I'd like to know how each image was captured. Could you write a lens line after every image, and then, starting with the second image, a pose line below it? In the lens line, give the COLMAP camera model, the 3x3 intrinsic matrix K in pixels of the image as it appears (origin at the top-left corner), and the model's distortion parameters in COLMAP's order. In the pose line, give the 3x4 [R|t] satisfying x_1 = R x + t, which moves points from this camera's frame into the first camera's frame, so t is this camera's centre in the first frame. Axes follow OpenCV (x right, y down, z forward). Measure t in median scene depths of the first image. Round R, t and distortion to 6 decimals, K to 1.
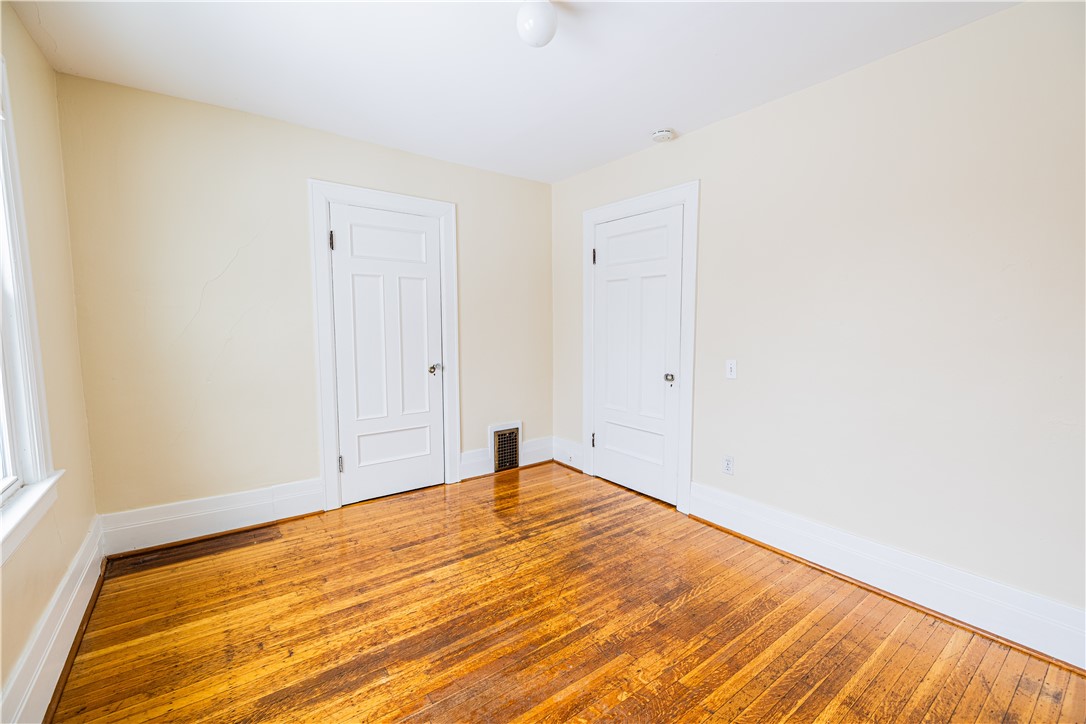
lens RADIAL K [[456.7, 0, 539.1], [0, 456.7, 359.8], [0, 0, 1]] dist [0.001249, 0.000281]
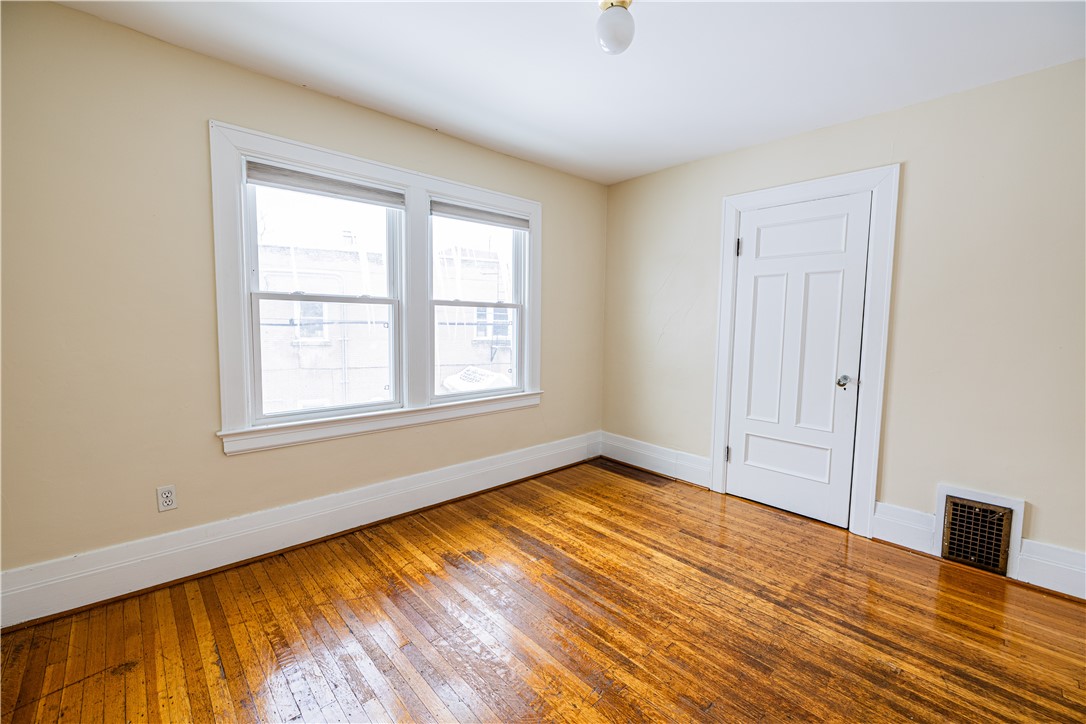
lens RADIAL K [[456.7, 0, 539.1], [0, 456.7, 359.8], [0, 0, 1]] dist [0.001249, 0.000281]
pose [[0.101499, 0.082981, -0.991369, 0.670454], [-0.095831, 0.992697, 0.073281, -0.034497], [0.990209, 0.087566, 0.108710, 0.495768]]
